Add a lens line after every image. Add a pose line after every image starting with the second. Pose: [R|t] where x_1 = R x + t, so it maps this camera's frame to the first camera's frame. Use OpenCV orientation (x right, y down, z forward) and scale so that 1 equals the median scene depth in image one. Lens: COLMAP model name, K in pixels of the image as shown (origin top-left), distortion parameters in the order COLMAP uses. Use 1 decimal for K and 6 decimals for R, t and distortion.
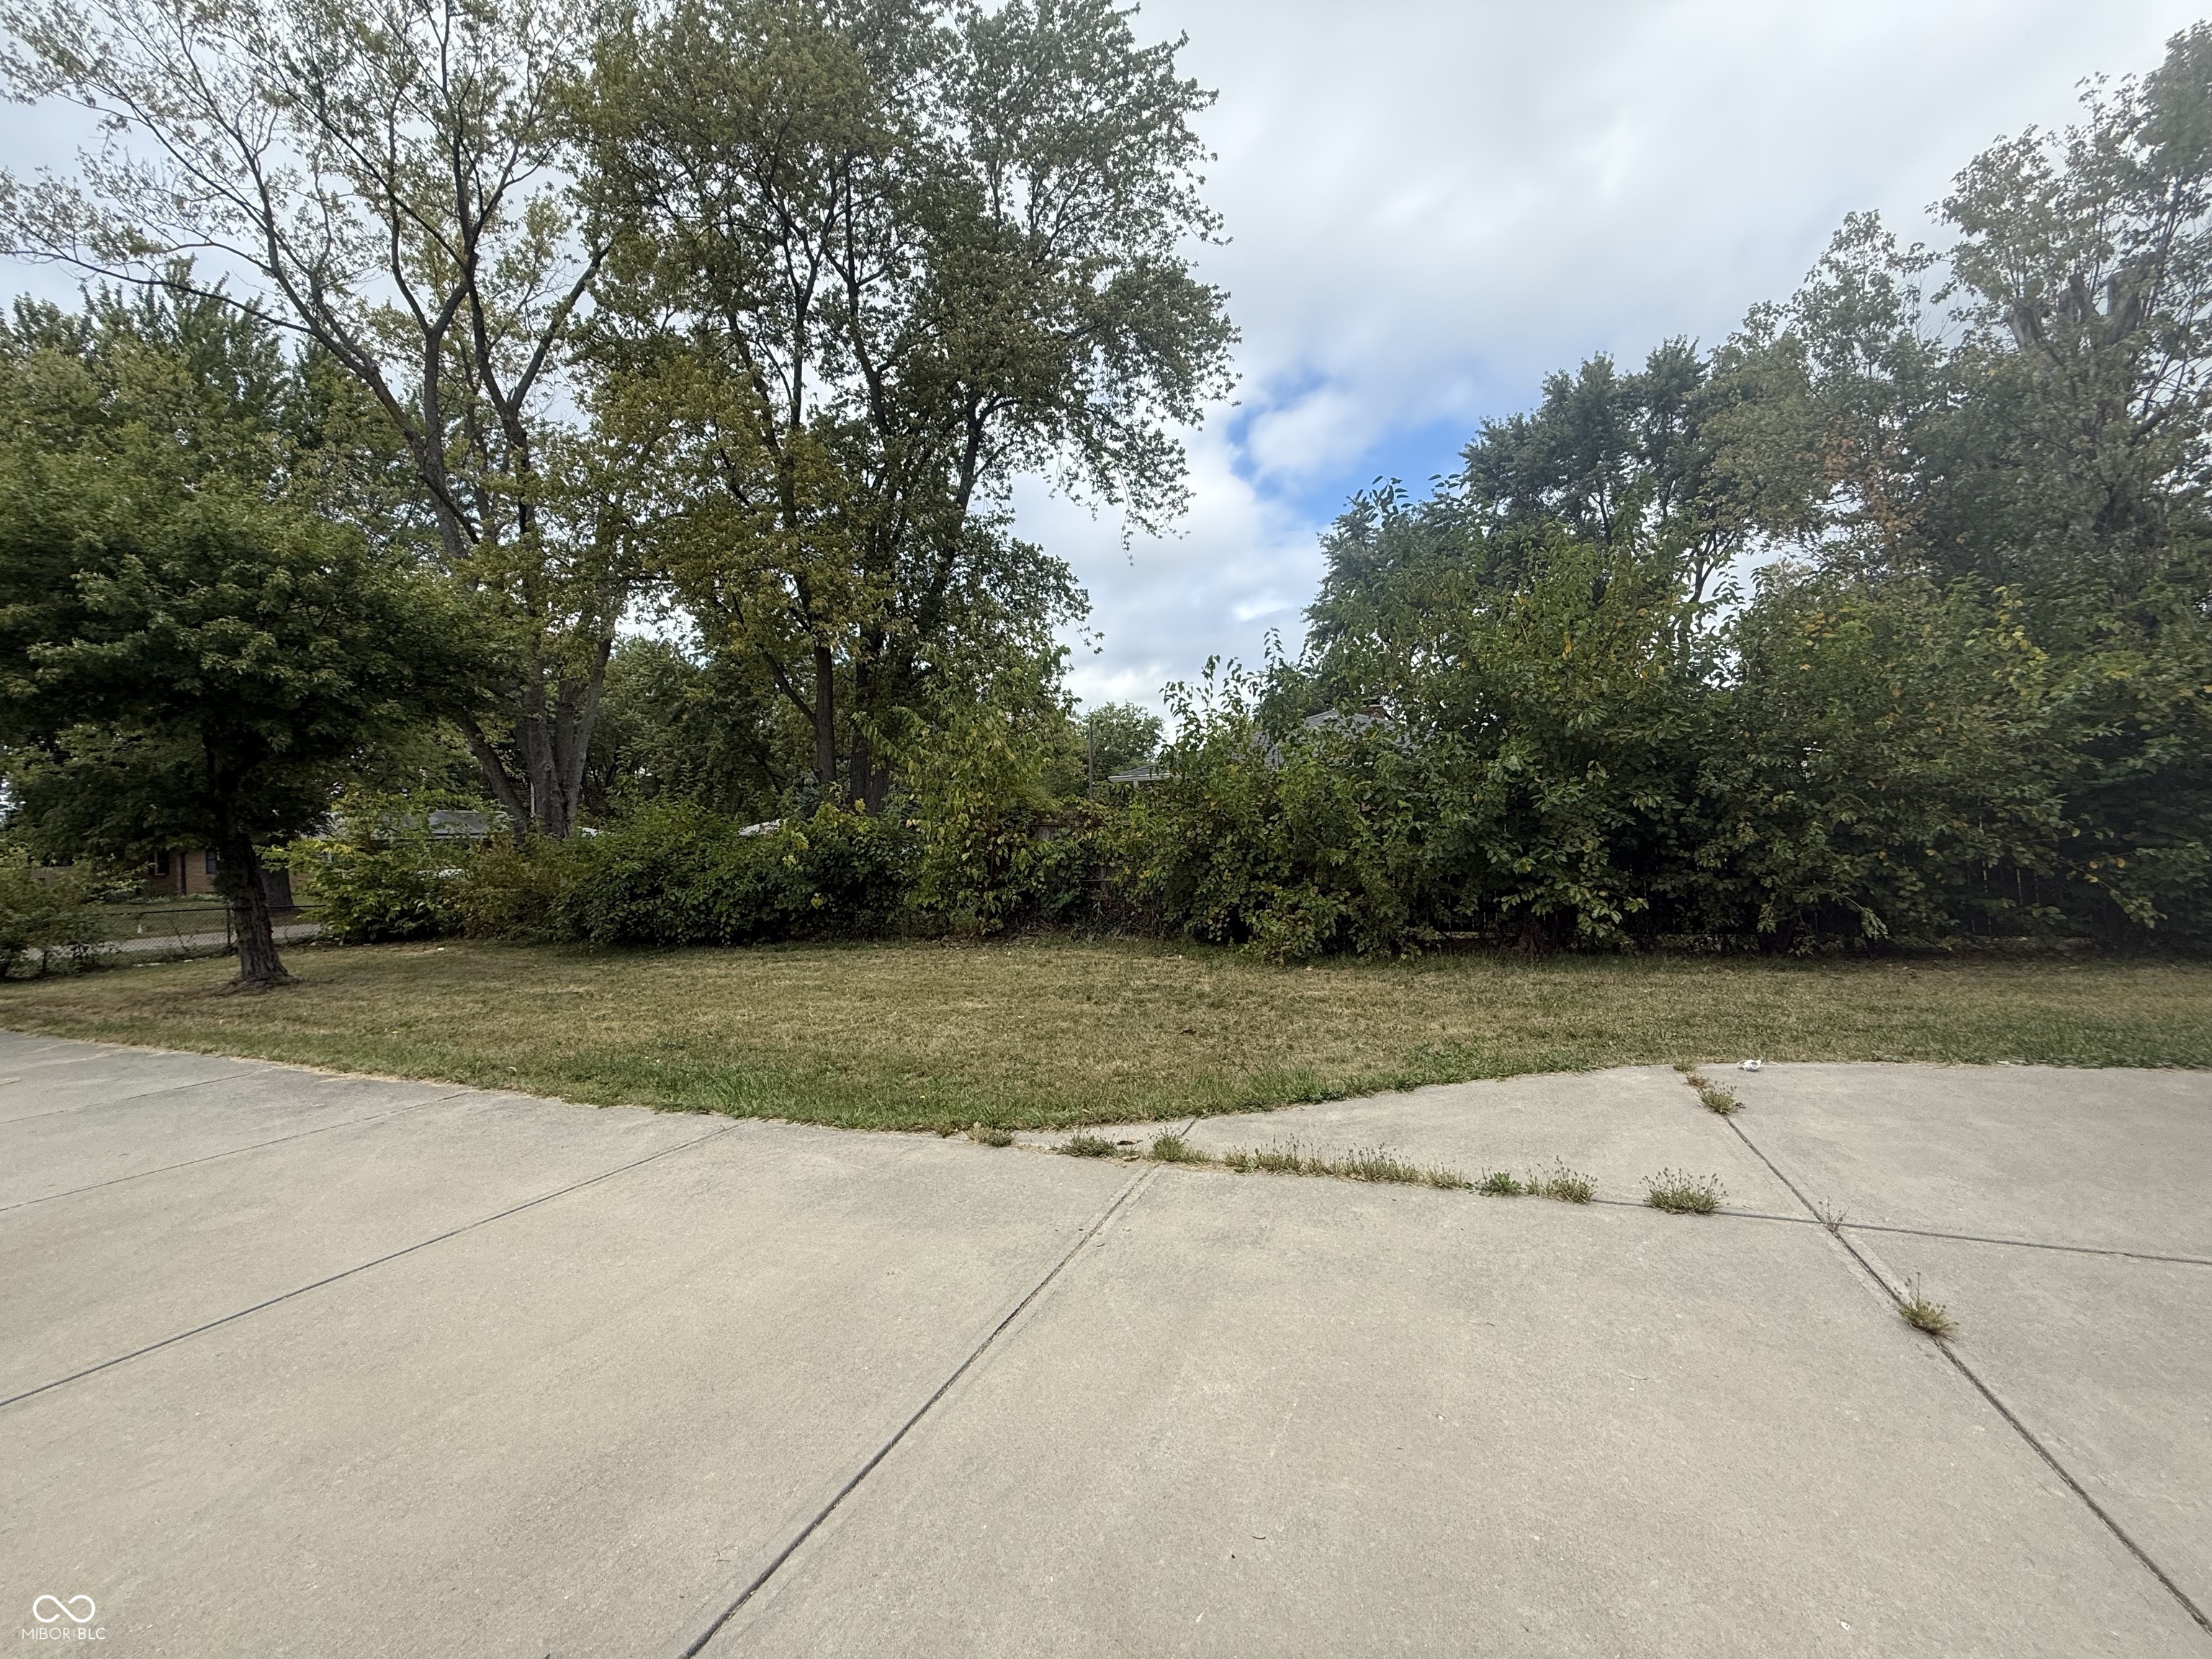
lens RADIAL K [[878.5, 0, 1103.3], [0, 878.5, 829.3], [0, 0, 1]] dist [0.001167, 0.000091]
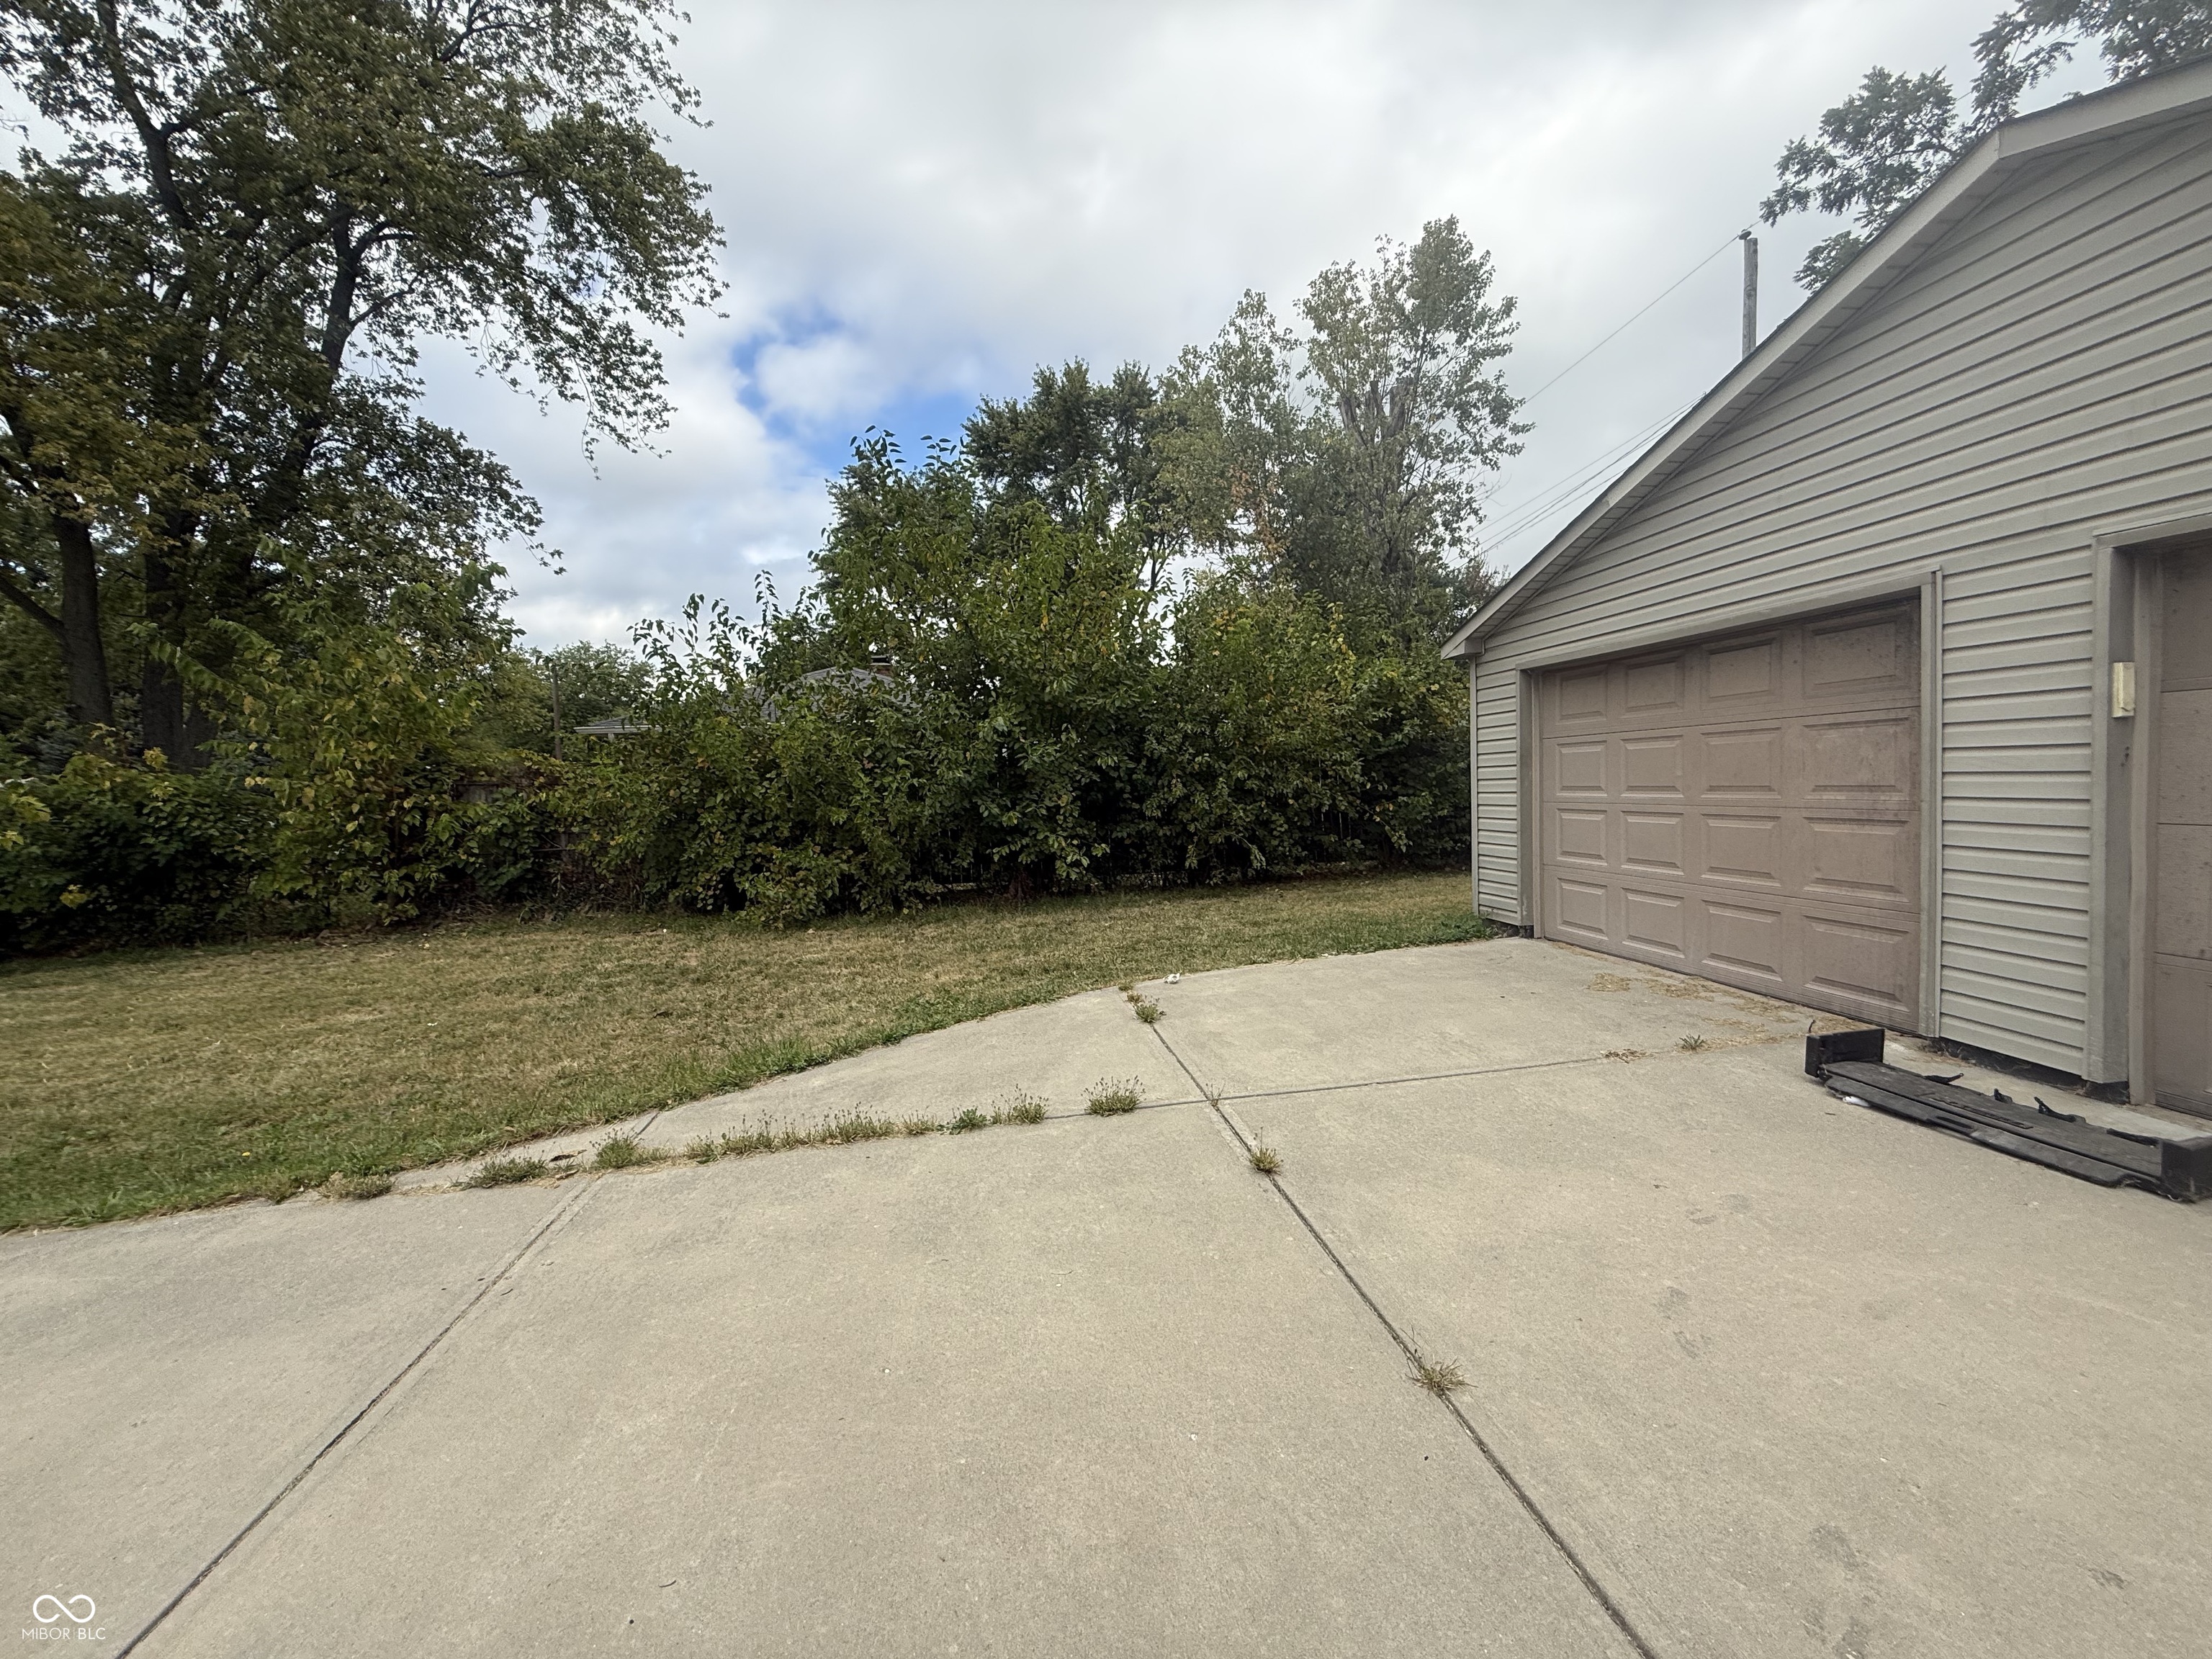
lens RADIAL K [[878.5, 0, 1103.3], [0, 878.5, 829.3], [0, 0, 1]] dist [0.001167, 0.000091]
pose [[0.859982, -0.030340, 0.509422, 0.022694], [0.006562, 0.998806, 0.048409, 0.001962], [-0.510282, -0.038288, 0.859154, 0.009121]]
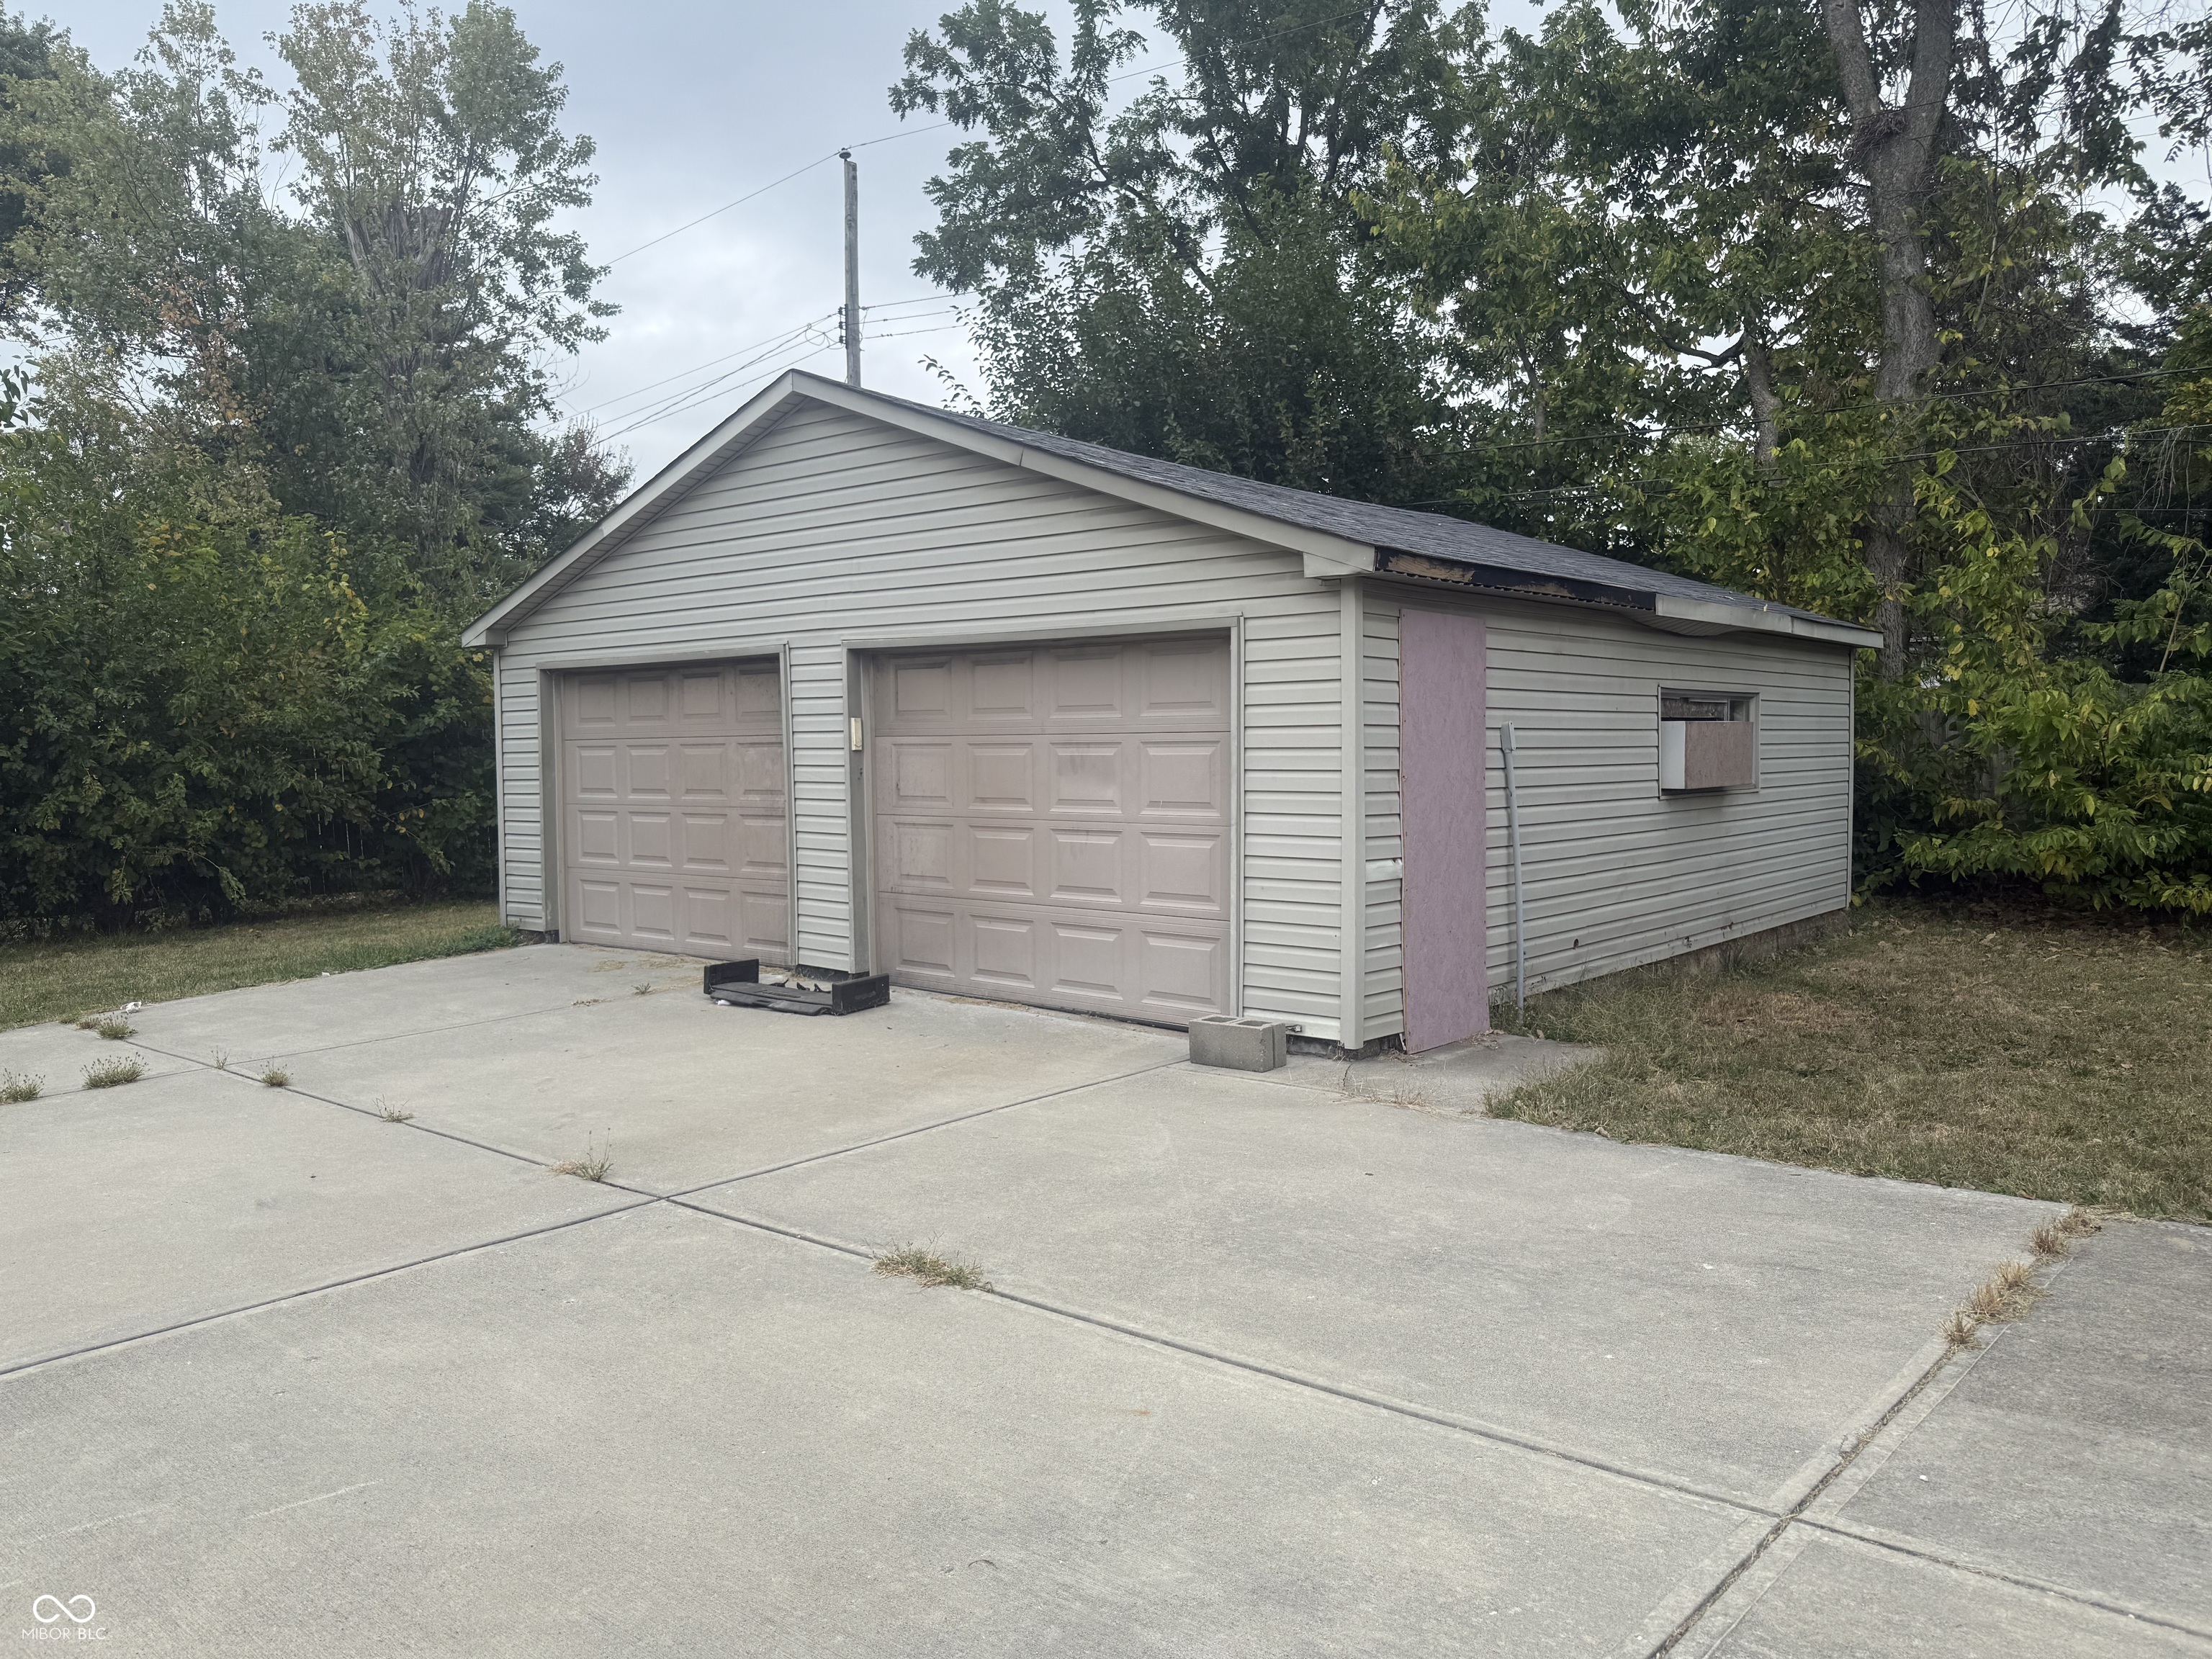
lens RADIAL K [[1560.9, 0, 1111.1], [0, 1560.9, 823.1], [0, 0, 1]] dist [0.014466, -0.021527]
pose [[0.315729, -0.018096, 0.948677, -0.320002], [-0.008924, 0.999717, 0.022039, 0.000869], [-0.948807, -0.015424, 0.315478, -0.333451]]
